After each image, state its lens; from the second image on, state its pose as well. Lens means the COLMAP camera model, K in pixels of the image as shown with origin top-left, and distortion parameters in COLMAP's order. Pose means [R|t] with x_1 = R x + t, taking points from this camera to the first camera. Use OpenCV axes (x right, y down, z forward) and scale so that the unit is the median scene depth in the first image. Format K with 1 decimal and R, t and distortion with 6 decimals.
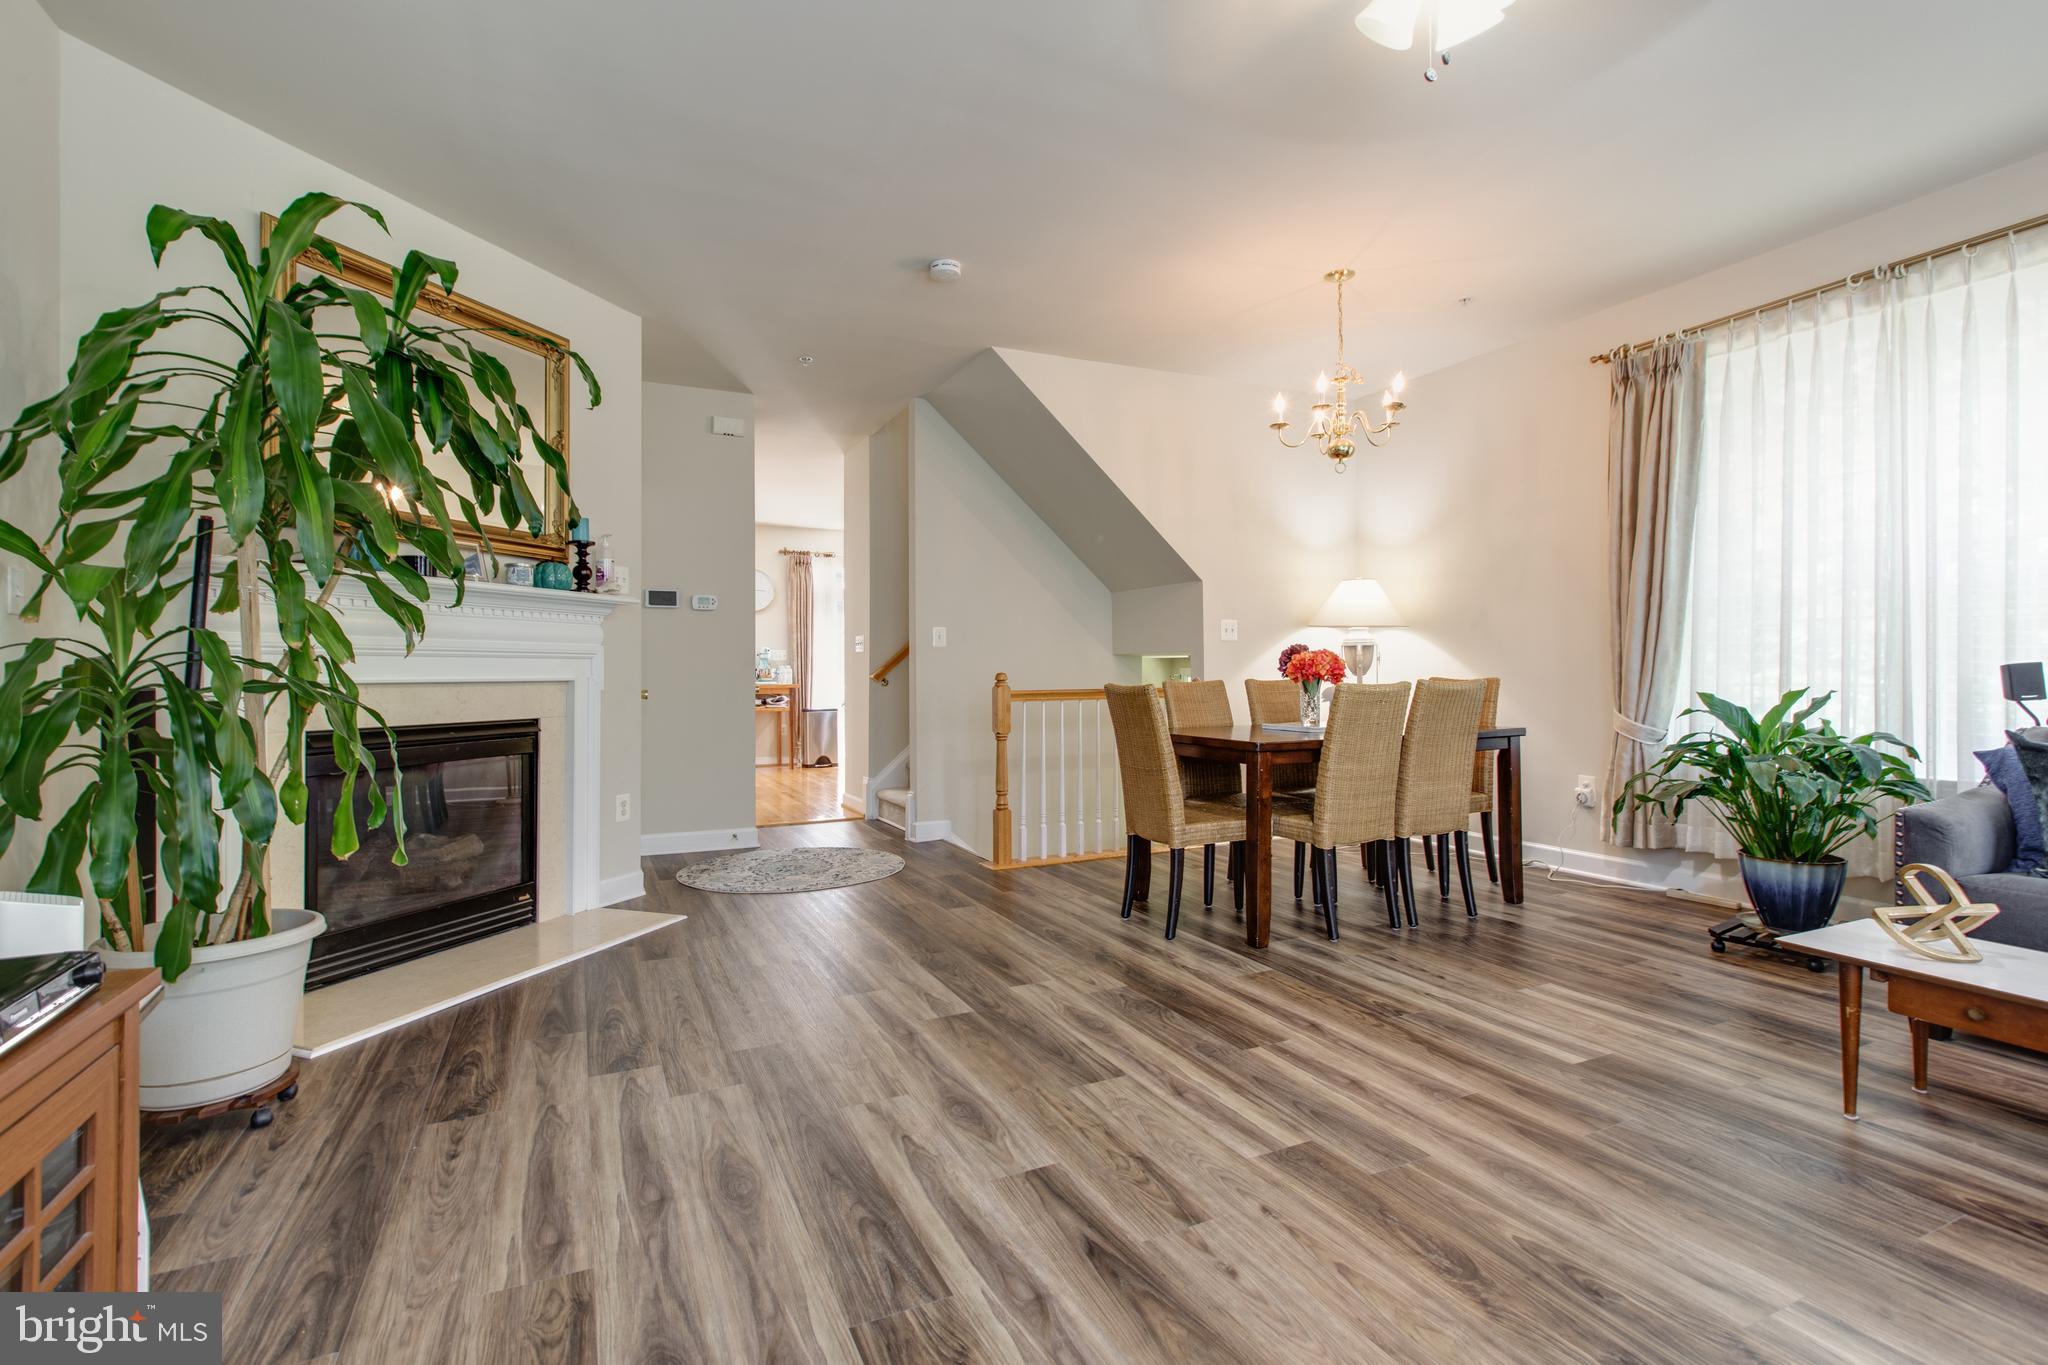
lens RADIAL K [[915.0, 0, 1026.3], [0, 915.0, 680.4], [0, 0, 1]] dist [-0.000333, -0.000483]
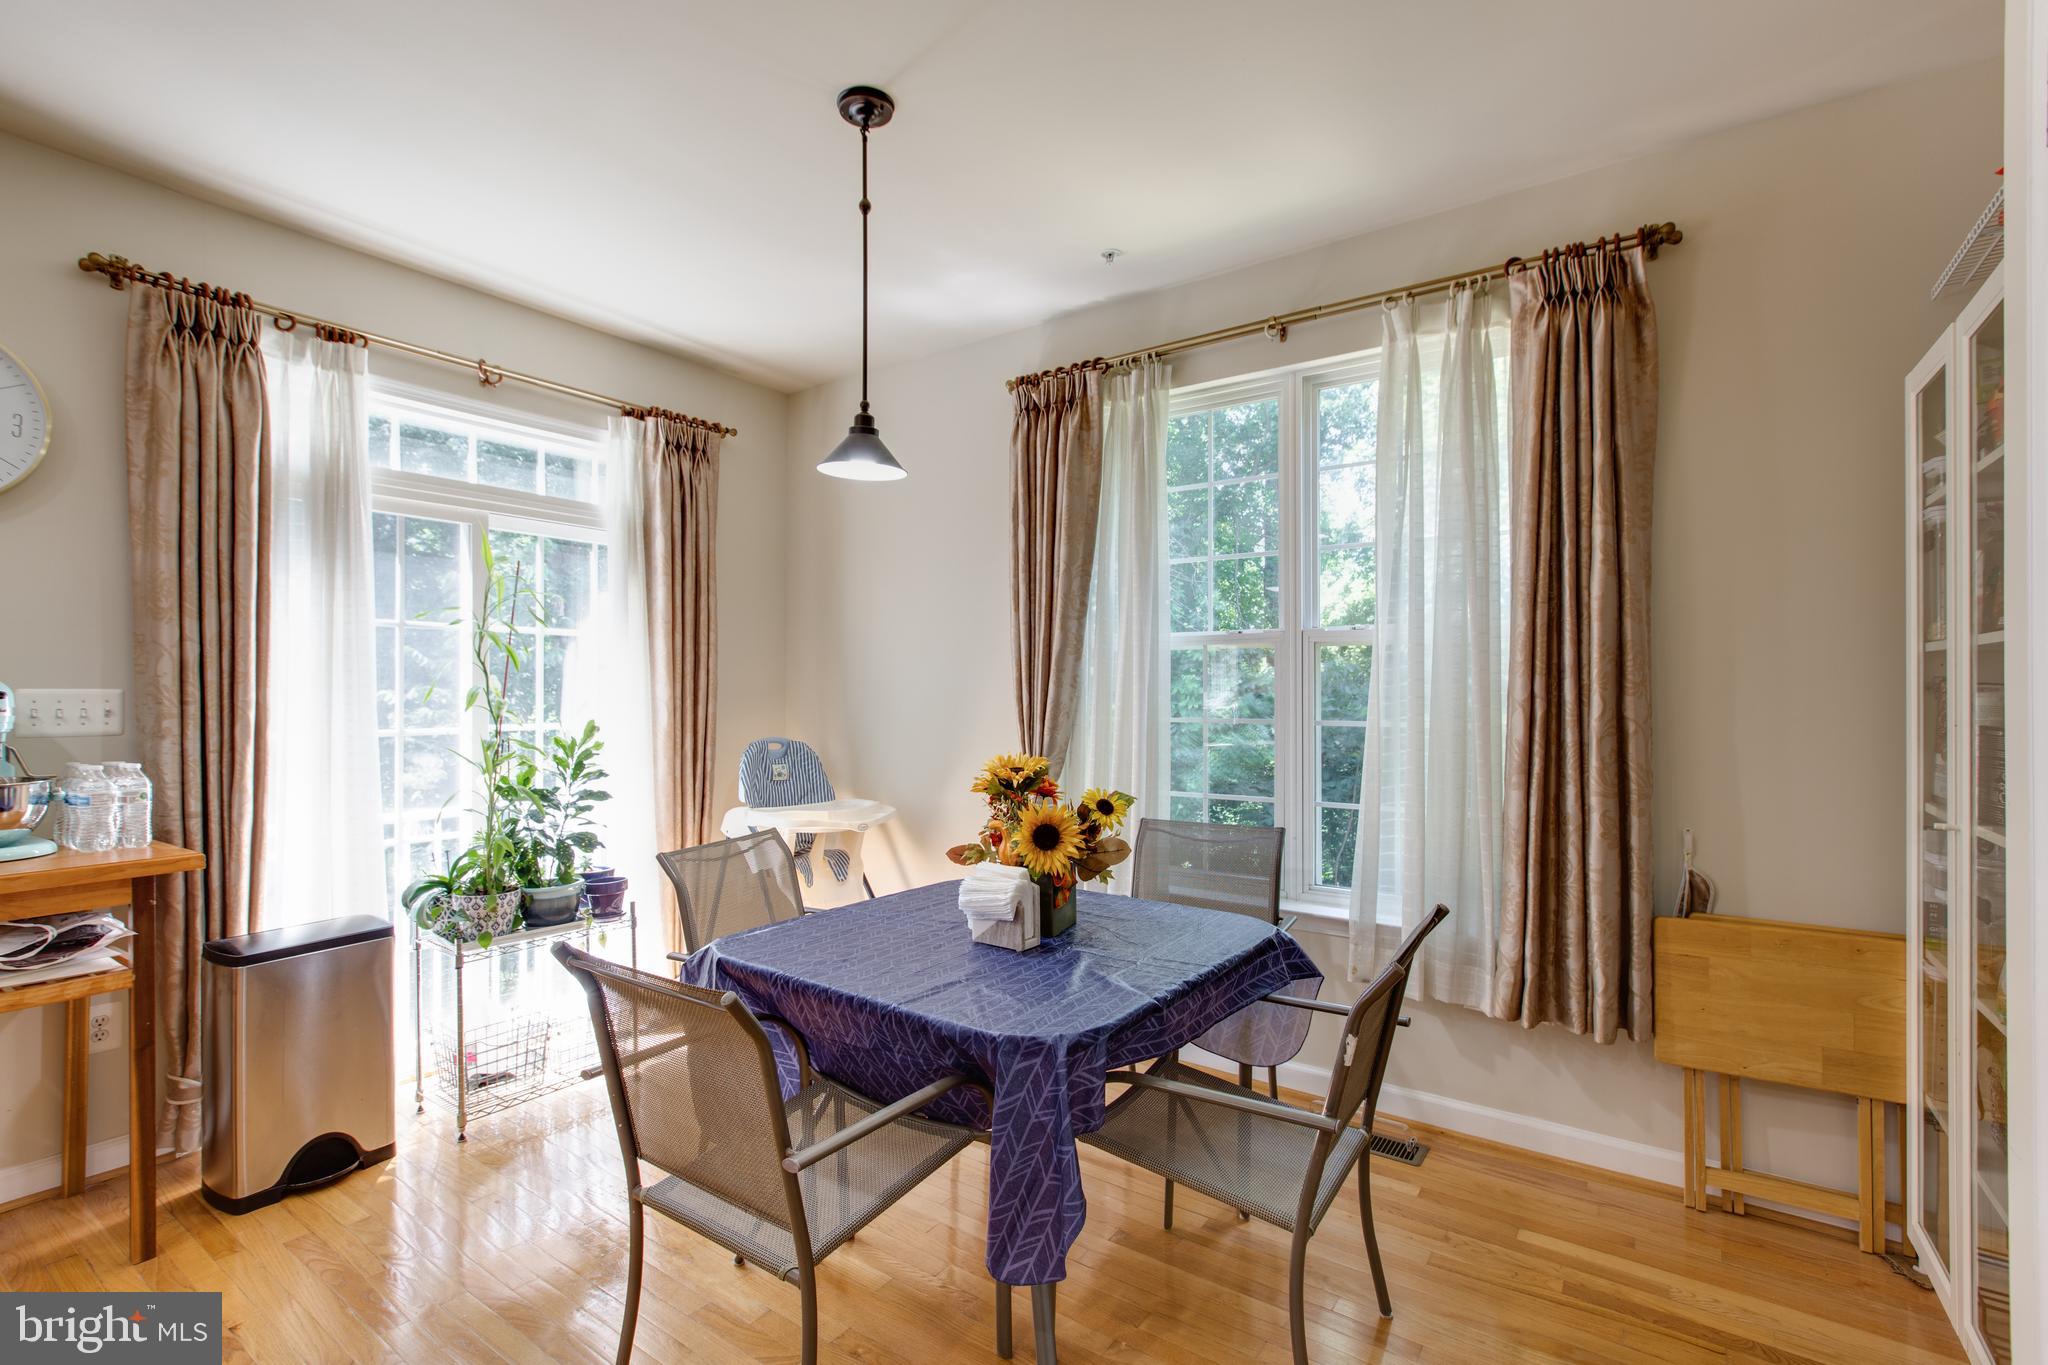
lens RADIAL K [[915.0, 0, 1019.2], [0, 915.0, 685.3], [0, 0, 1]] dist [-0.000333, -0.000483]
pose [[0.870965, 0.003101, 0.491336, -0.179209], [0.000432, 0.999975, -0.007076, -0.034967], [-0.491345, 0.006375, 0.870942, 0.693284]]
